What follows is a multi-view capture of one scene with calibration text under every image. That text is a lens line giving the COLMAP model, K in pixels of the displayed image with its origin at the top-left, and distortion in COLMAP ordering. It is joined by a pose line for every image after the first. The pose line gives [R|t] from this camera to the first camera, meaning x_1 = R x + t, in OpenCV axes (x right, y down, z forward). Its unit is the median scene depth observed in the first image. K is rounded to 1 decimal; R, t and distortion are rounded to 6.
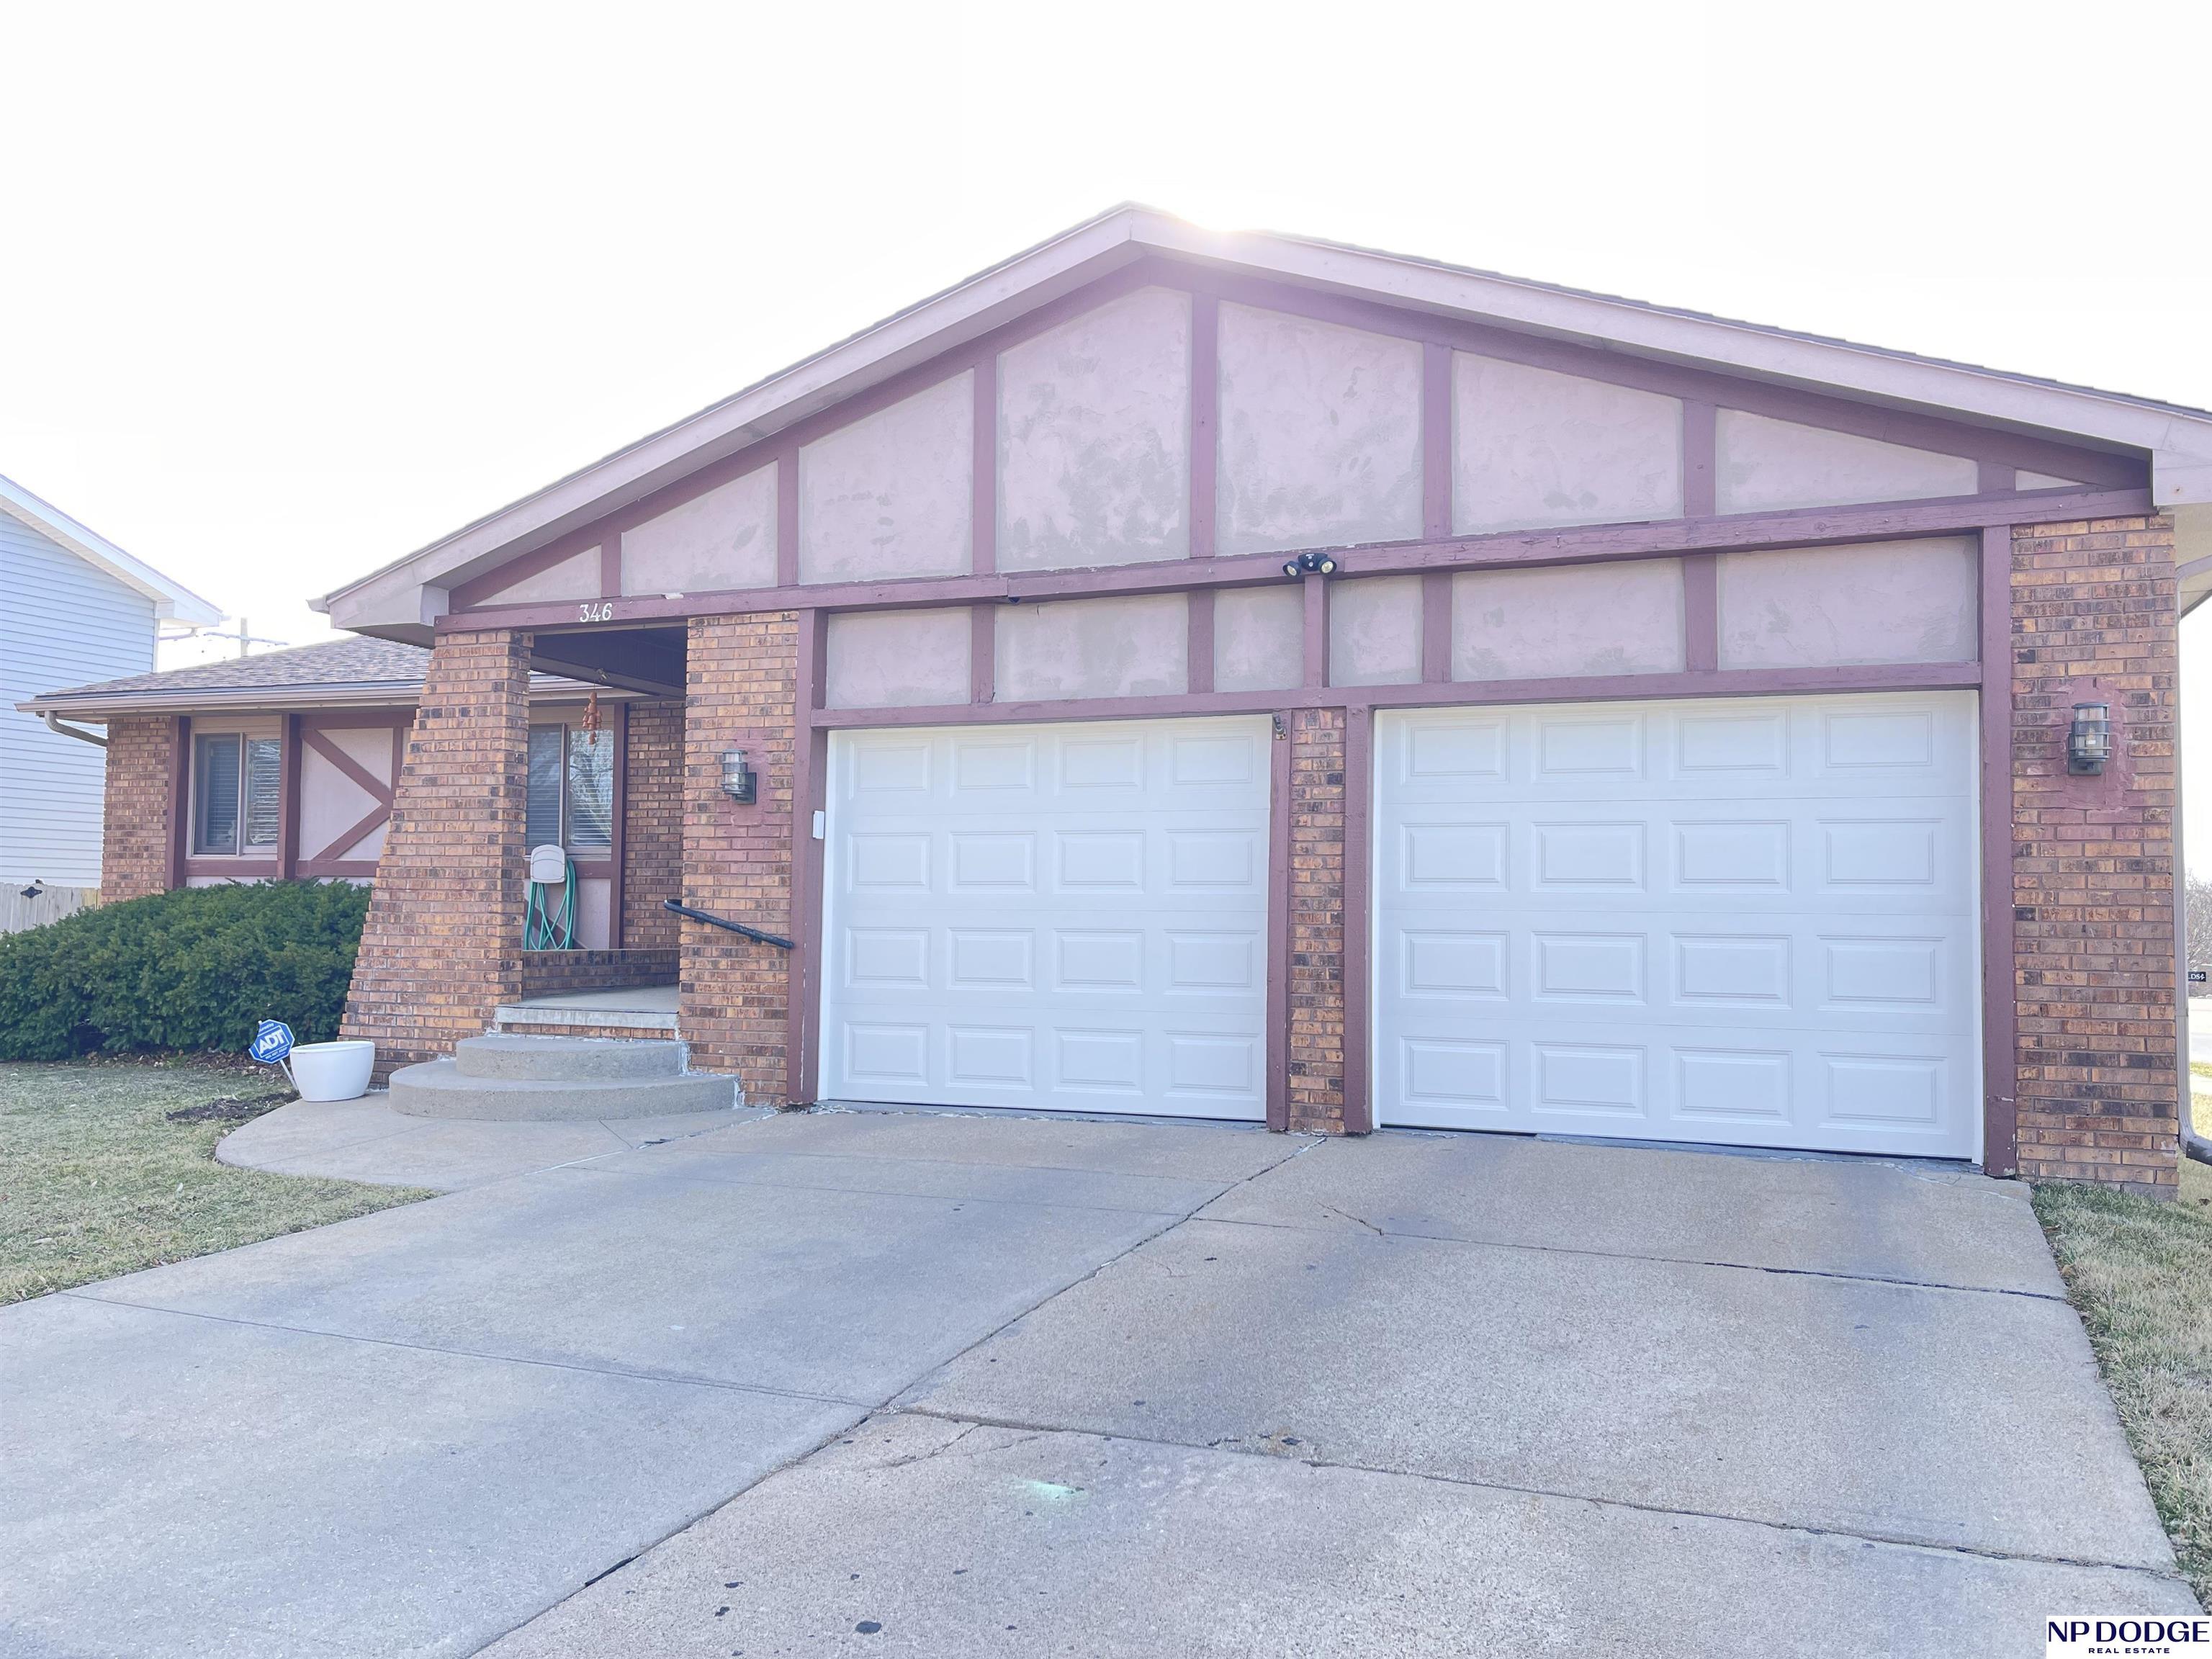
lens RADIAL K [[1579.9, 0, 1102.3], [0, 1579.9, 841.0], [0, 0, 1]] dist [0.013455, -0.006745]
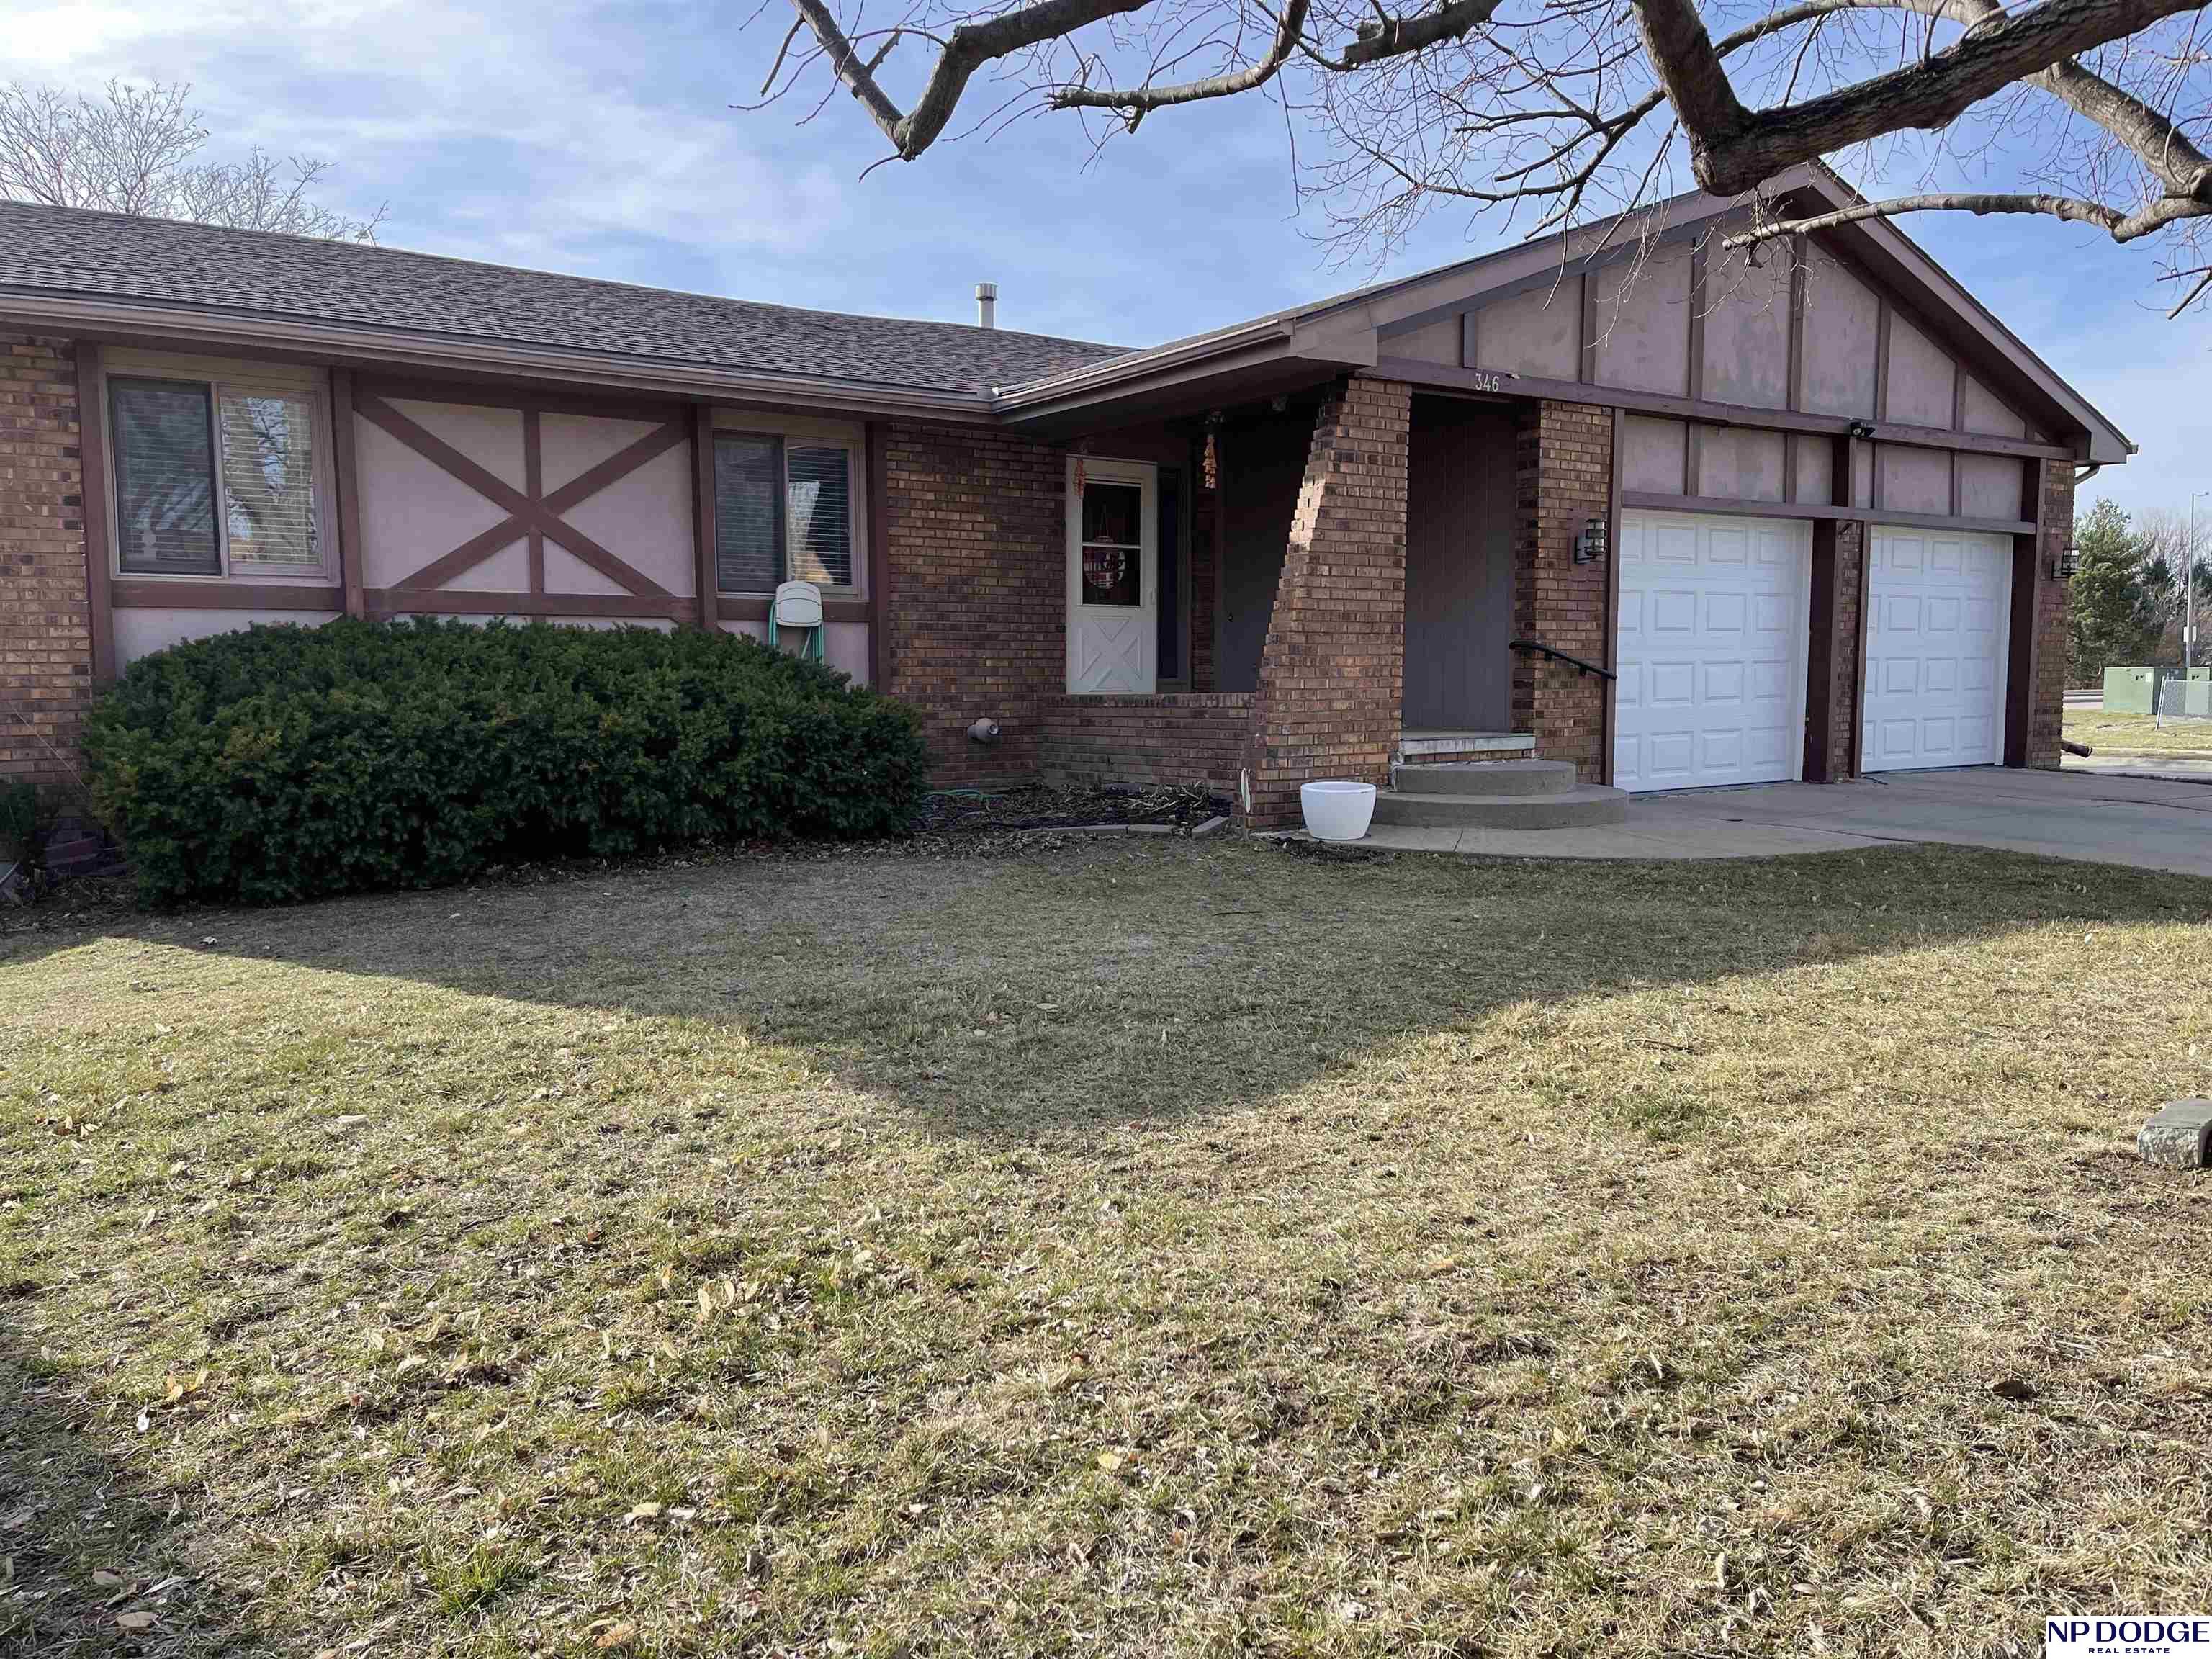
lens RADIAL K [[1579.9, 0, 1113.5], [0, 1579.9, 819.8], [0, 0, 1]] dist [0.013455, -0.006745]
pose [[0.599662, -0.090564, 0.795112, -1.428248], [-0.023203, 0.991190, 0.130397, 0.022163], [-0.799917, -0.096643, 0.592278, 0.531640]]
